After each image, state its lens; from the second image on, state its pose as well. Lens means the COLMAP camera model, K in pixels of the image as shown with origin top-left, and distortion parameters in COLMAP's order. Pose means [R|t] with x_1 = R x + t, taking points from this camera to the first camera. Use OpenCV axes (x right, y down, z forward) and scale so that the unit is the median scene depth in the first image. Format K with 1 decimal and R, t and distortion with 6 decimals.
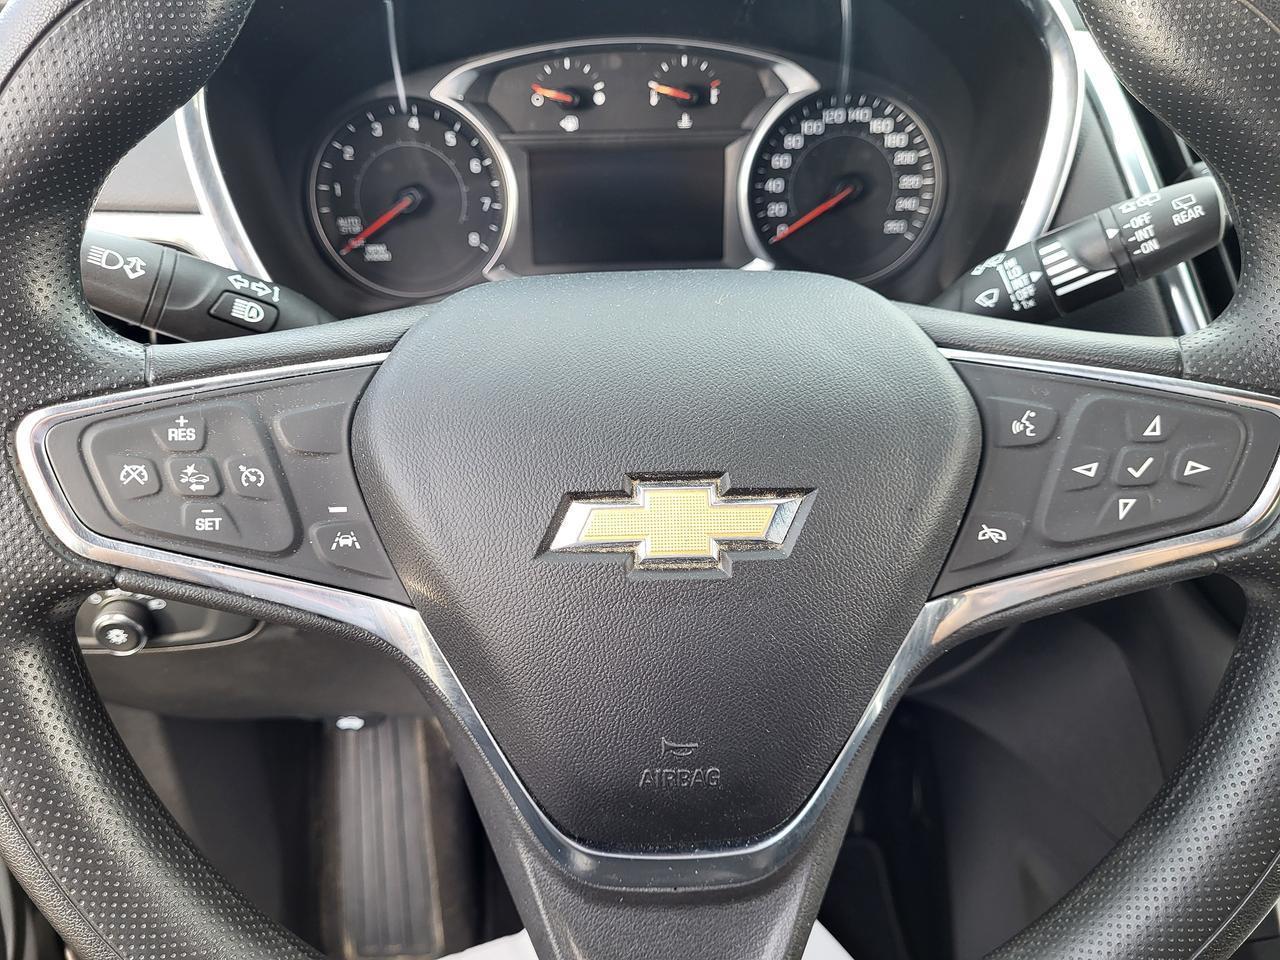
lens RADIAL K [[968.4, 0, 640.0], [0, 968.4, 480.0], [0, 0, 1]] dist [0.002679, -0.006451]
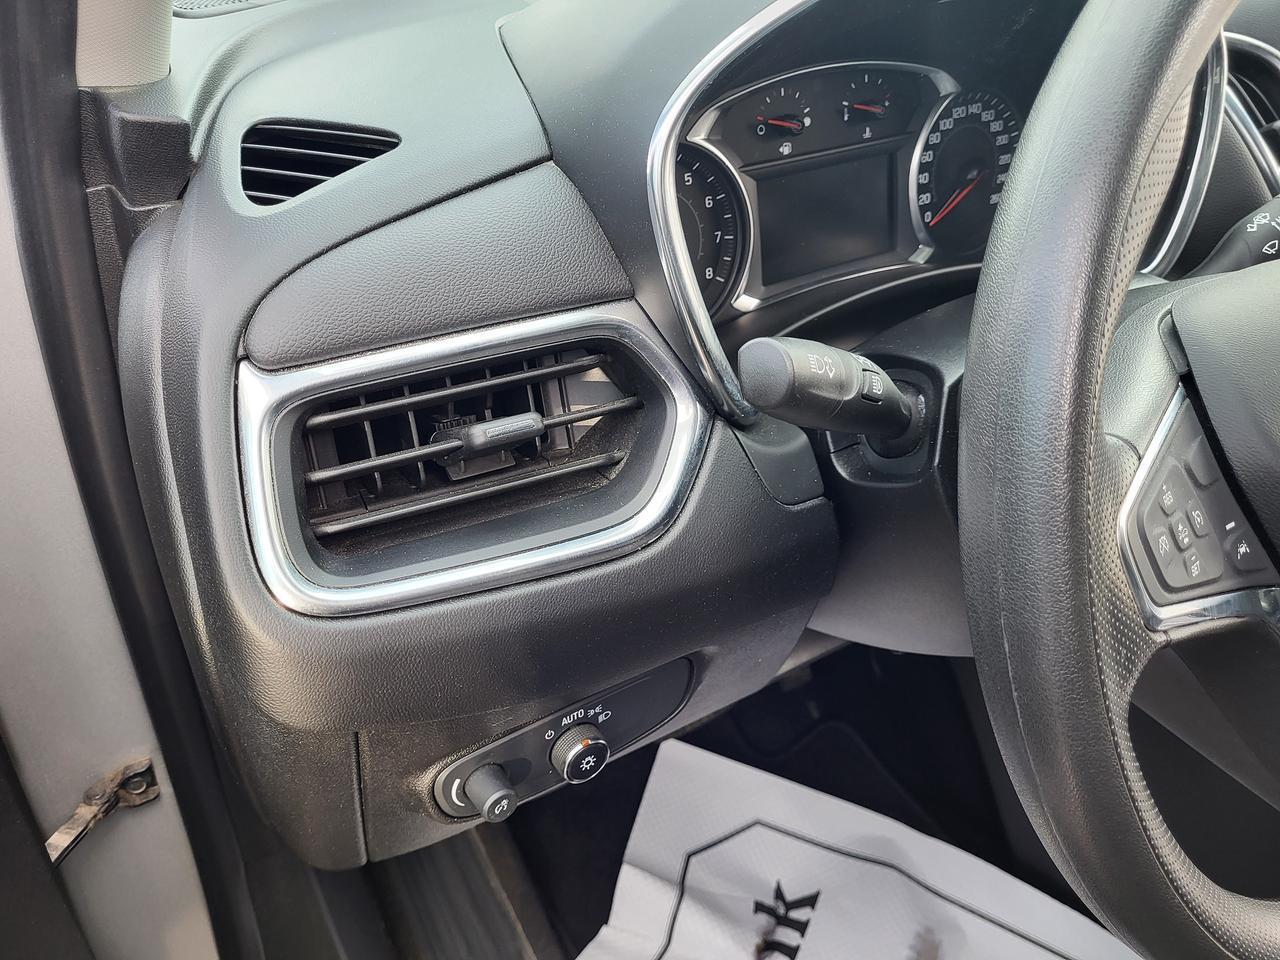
lens RADIAL K [[958.5, 0, 607.7], [0, 958.5, 477.5], [0, 0, 1]] dist [0.002995, 0.004774]
pose [[0.875231, -0.267903, 0.402738, -1.053016], [0.249116, 0.963354, 0.099449, -0.243189], [-0.414622, 0.013288, 0.909897, 0.187122]]
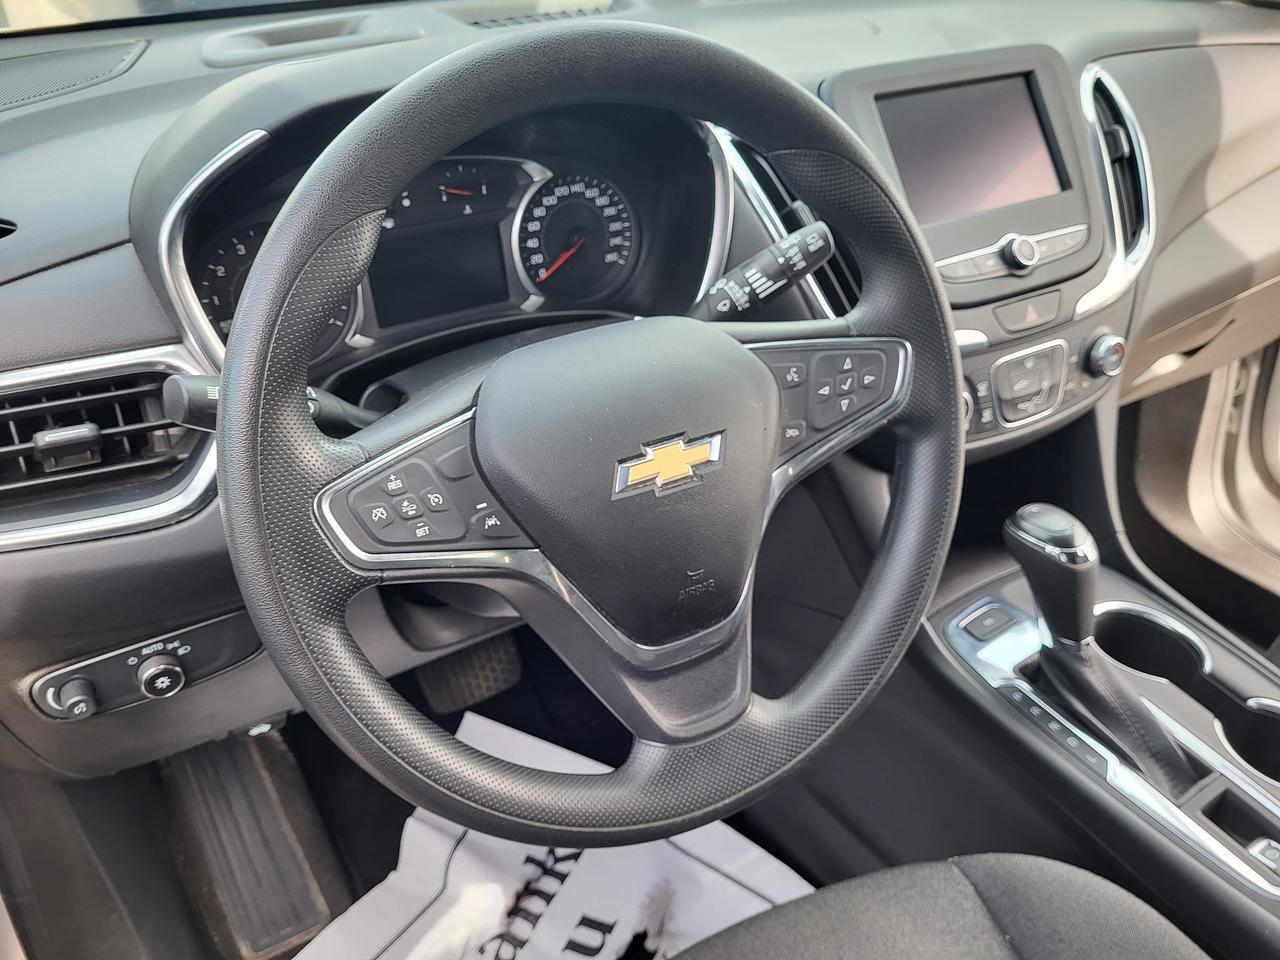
lens RADIAL K [[958.5, 0, 607.7], [0, 958.5, 477.5], [0, 0, 1]] dist [0.002995, 0.004774]
pose [[0.891813, -0.248511, 0.378036, -0.551986], [0.237720, 0.968373, 0.075785, -0.070219], [-0.384914, 0.022281, 0.922684, -0.496238]]
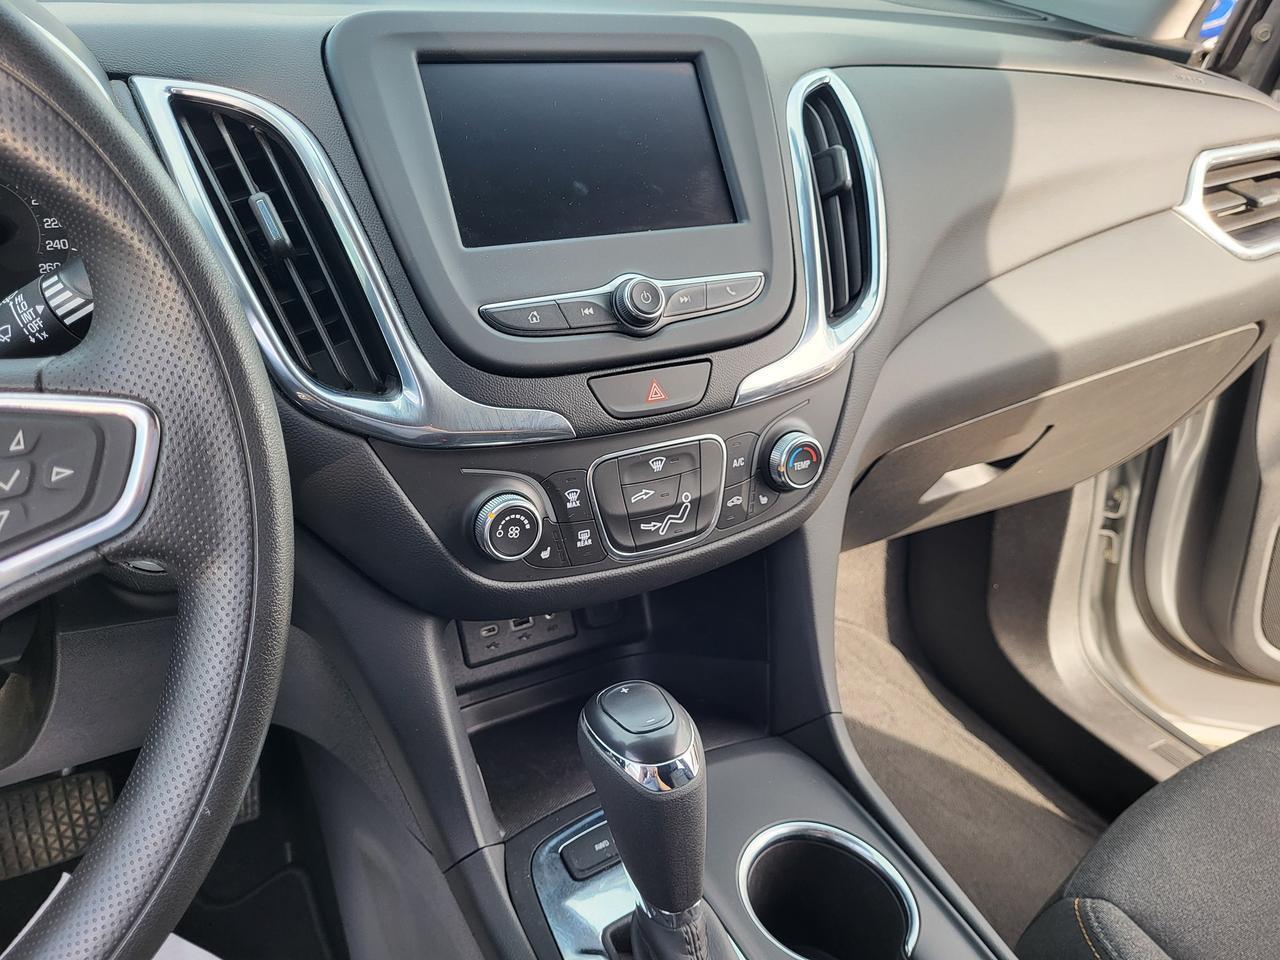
lens RADIAL K [[968.4, 0, 640.0], [0, 968.4, 480.0], [0, 0, 1]] dist [0.002679, -0.006451]
pose [[0.888962, -0.163554, 0.427780, 0.495311], [0.177666, 0.984066, 0.007035, 0.075083], [-0.422114, 0.069748, 0.903855, -0.191252]]
